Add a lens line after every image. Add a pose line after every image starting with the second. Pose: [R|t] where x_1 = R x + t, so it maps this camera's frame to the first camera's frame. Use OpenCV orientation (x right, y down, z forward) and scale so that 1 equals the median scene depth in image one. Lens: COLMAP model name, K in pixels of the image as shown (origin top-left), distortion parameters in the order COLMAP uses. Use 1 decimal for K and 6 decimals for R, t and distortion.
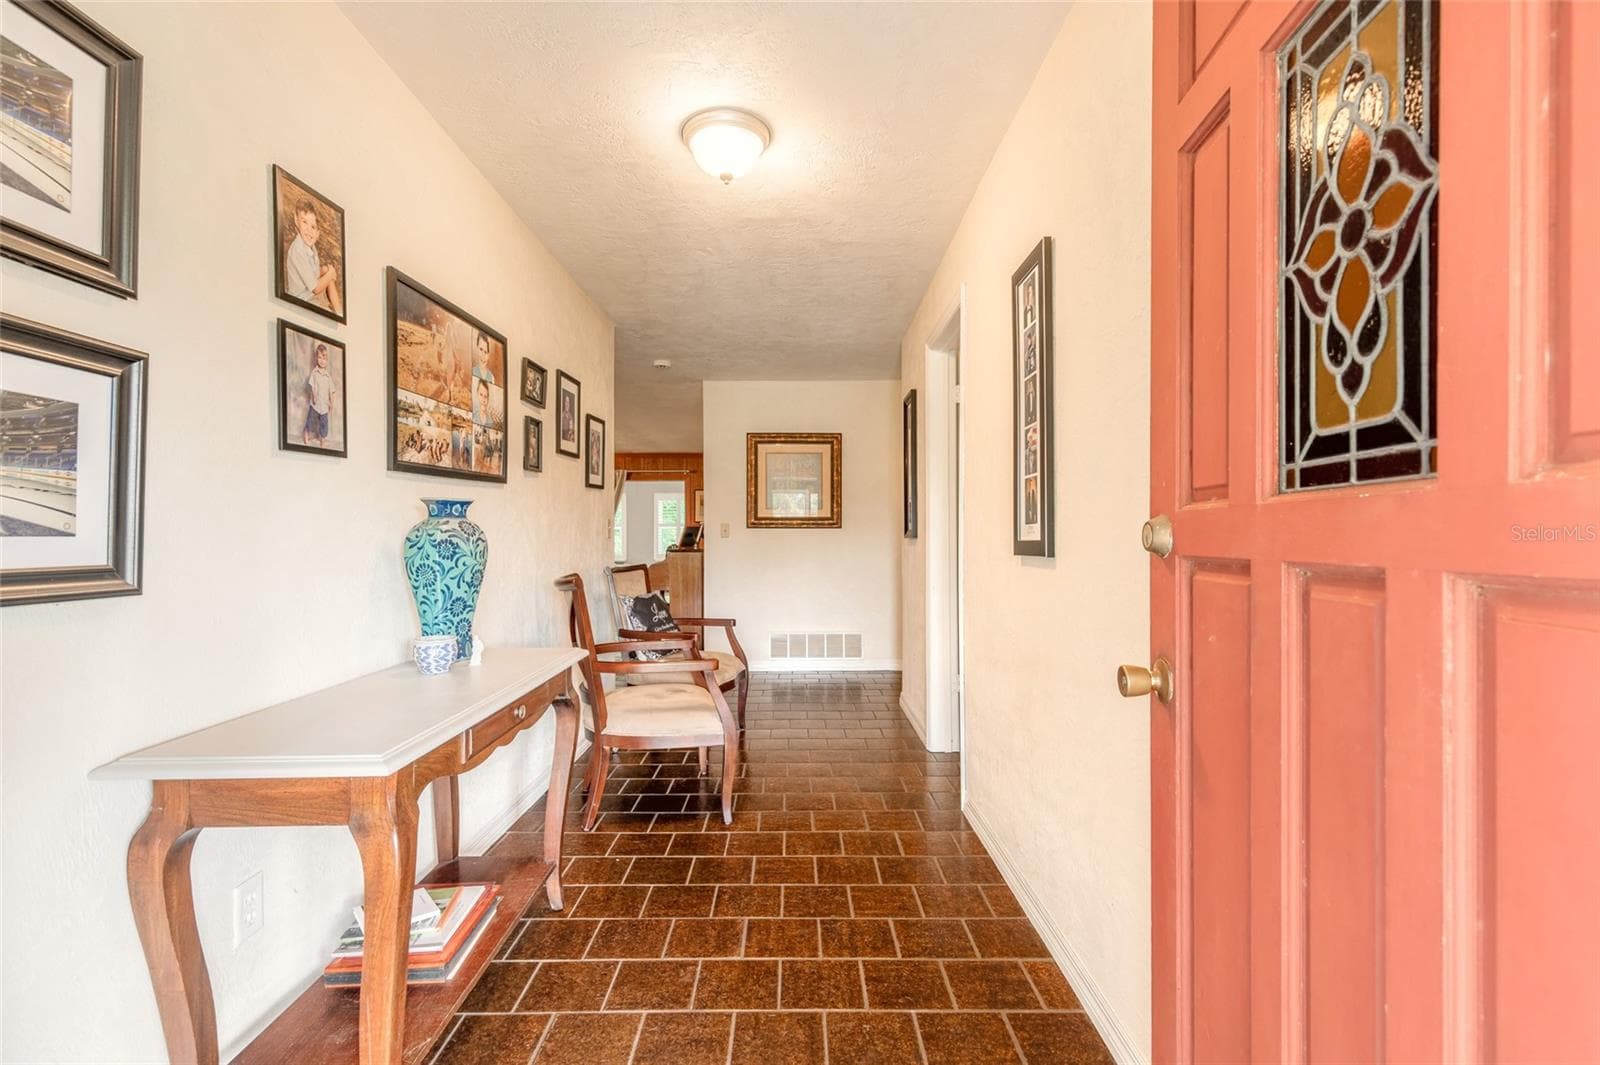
lens RADIAL K [[806.1, 0, 800.0], [0, 806.1, 532.5], [0, 0, 1]] dist [0.001585, -0.000040]
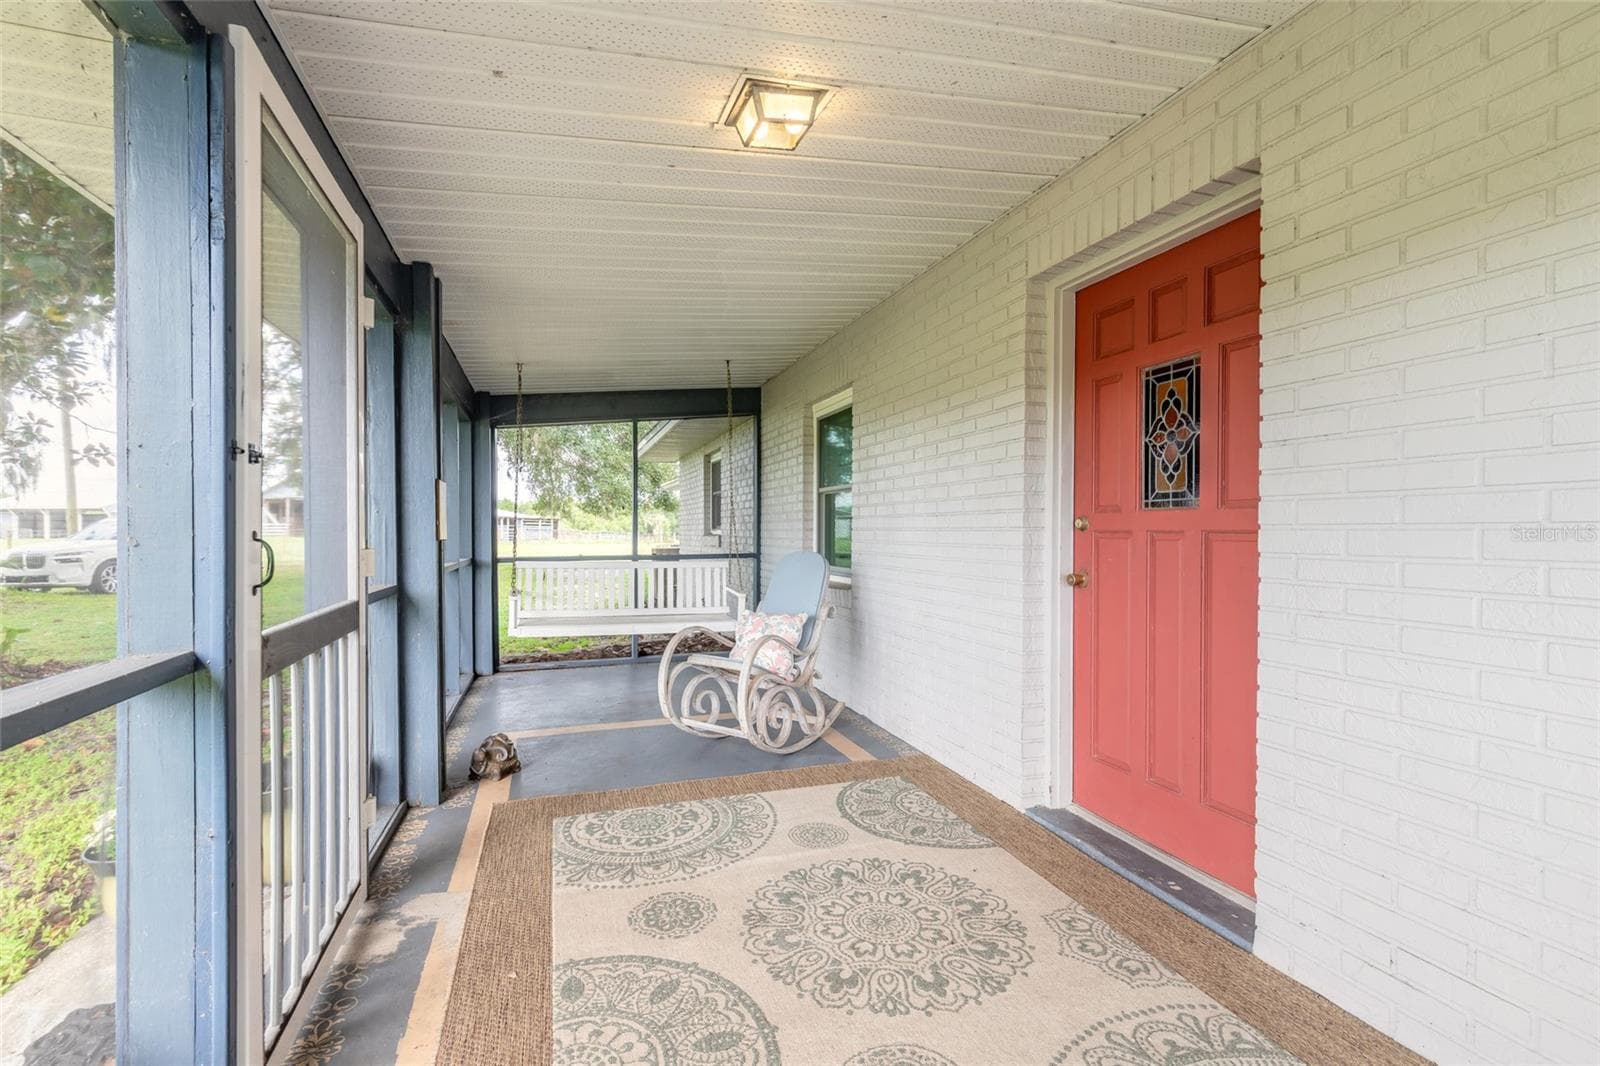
lens RADIAL K [[724.0, 0, 797.5], [0, 724.0, 538.0], [0, 0, 1]] dist [0.012276, -0.003970]
pose [[0.948478, -0.001776, 0.316837, -1.889379], [-0.002046, 0.999929, 0.011730, 0.040066], [-0.316836, -0.011774, 0.948407, -1.517549]]
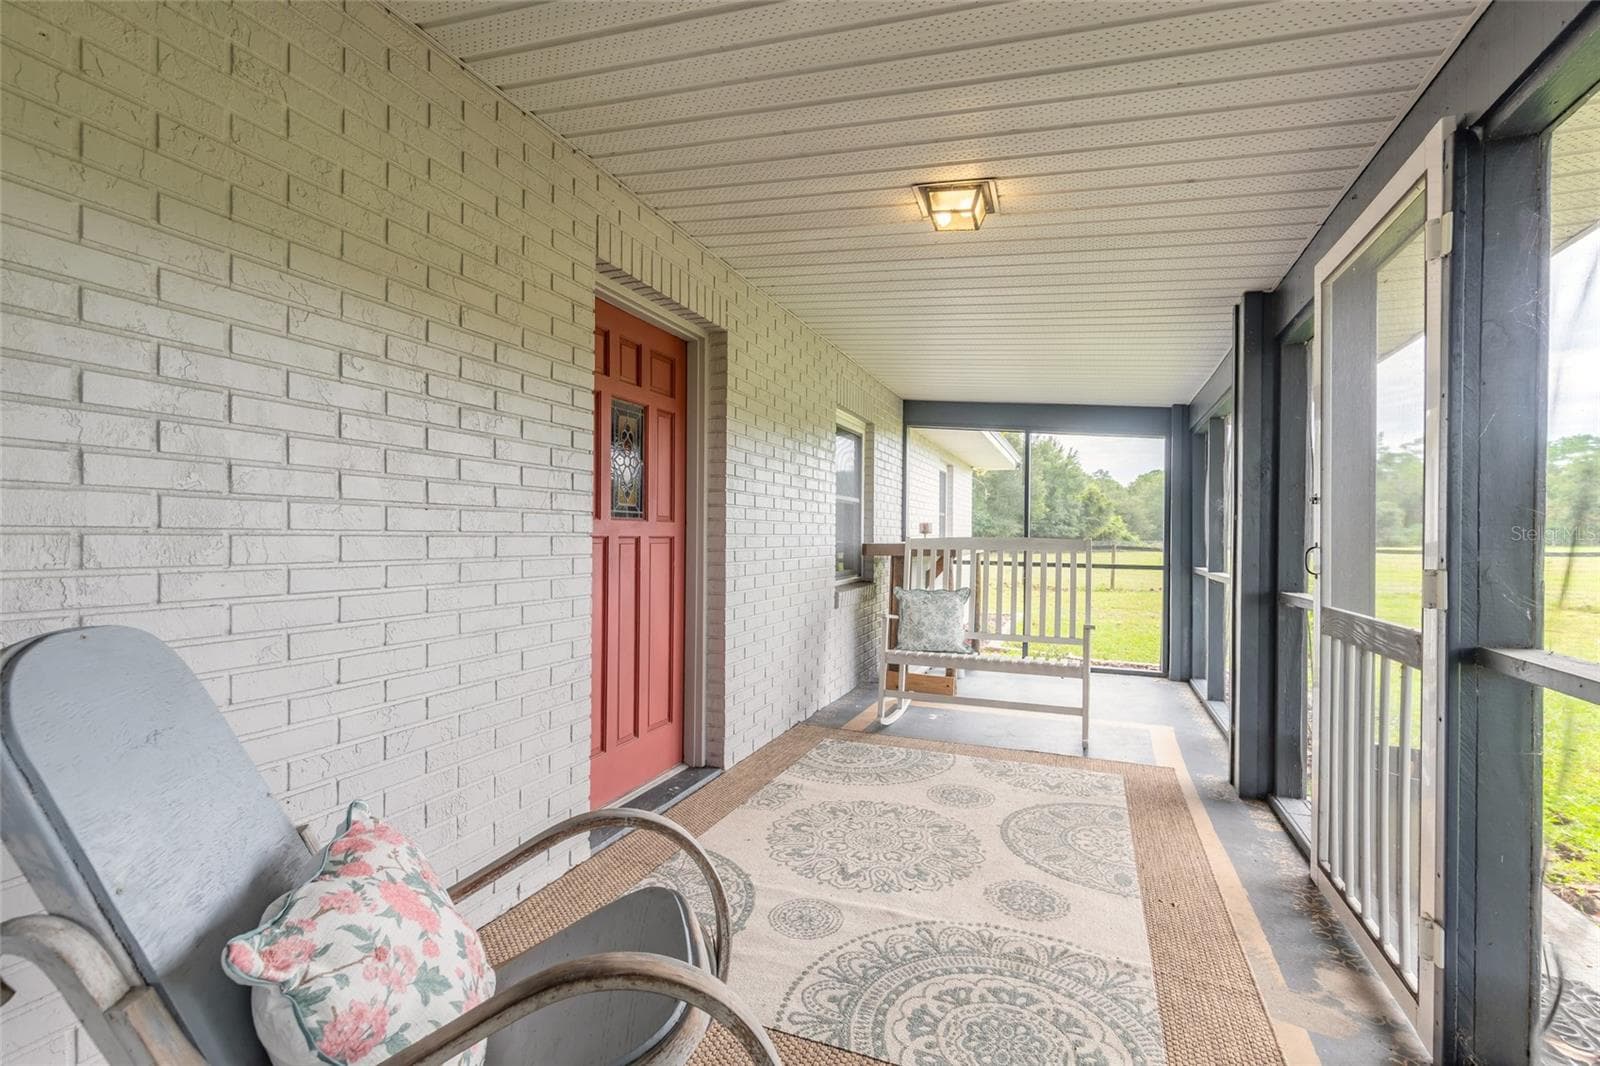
lens RADIAL K [[724.0, 0, 797.5], [0, 724.0, 538.0], [0, 0, 1]] dist [0.012276, -0.003970]
pose [[-0.928215, -0.005786, 0.371999, -1.691218], [-0.005408, 0.999983, 0.002060, 0.037189], [-0.372005, -0.000099, -0.928231, 4.392872]]
